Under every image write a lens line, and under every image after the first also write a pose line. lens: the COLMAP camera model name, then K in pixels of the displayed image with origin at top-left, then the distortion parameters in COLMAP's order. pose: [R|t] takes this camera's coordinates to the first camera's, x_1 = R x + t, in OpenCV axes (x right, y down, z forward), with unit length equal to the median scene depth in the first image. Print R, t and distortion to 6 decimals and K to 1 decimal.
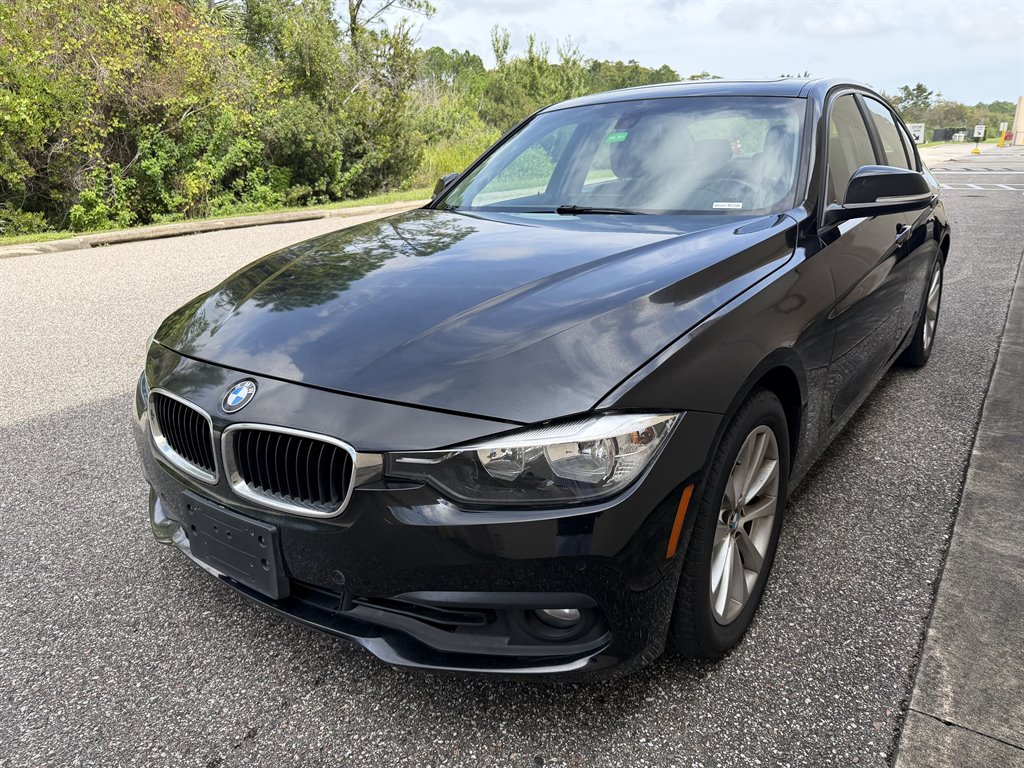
lens RADIAL K [[728.6, 0, 509.2], [0, 728.6, 389.1], [0, 0, 1]] dist [0.007308, -0.016523]
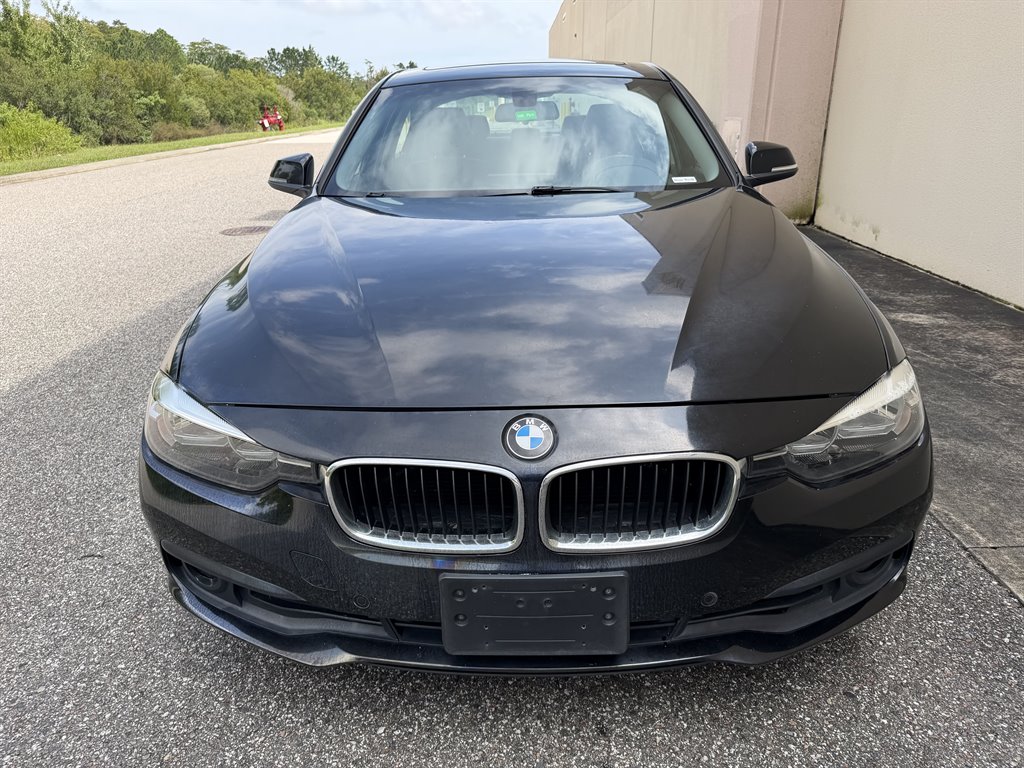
lens RADIAL K [[728.6, 0, 512.5], [0, 728.6, 383.3], [0, 0, 1]] dist [0.007308, -0.016523]
pose [[0.817029, -0.192489, 0.543518, -0.450097], [0.177630, 0.980812, 0.080341, -0.065932], [-0.548554, 0.030904, 0.835544, 0.177365]]
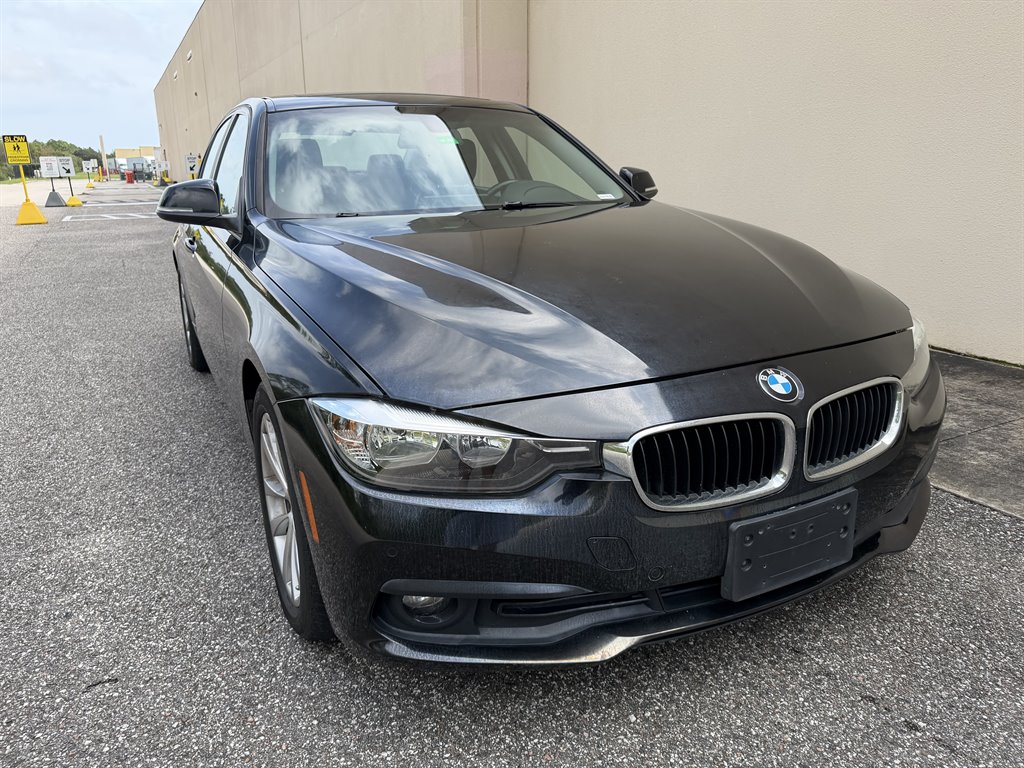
lens RADIAL K [[728.6, 0, 508.0], [0, 728.6, 388.2], [0, 0, 1]] dist [0.007308, -0.016523]
pose [[0.452550, -0.242652, 0.858090, -0.725417], [0.283274, 0.951542, 0.119682, -0.106637], [-0.845550, 0.188913, 0.499357, 0.455112]]
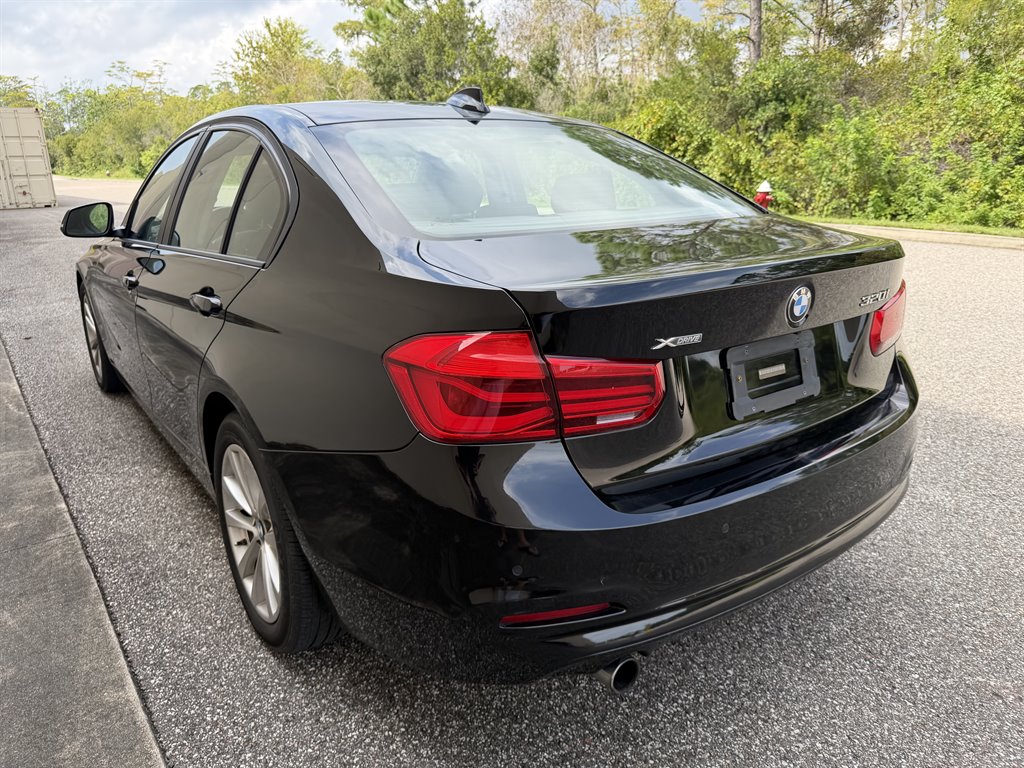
lens RADIAL K [[728.6, 0, 513.7], [0, 728.6, 383.1], [0, 0, 1]] dist [0.007308, -0.016523]
pose [[-0.298743, 0.300592, -0.905758, 1.279120], [-0.288407, 0.876285, 0.385935, -0.603145], [0.909711, 0.376522, -0.175091, 1.638876]]
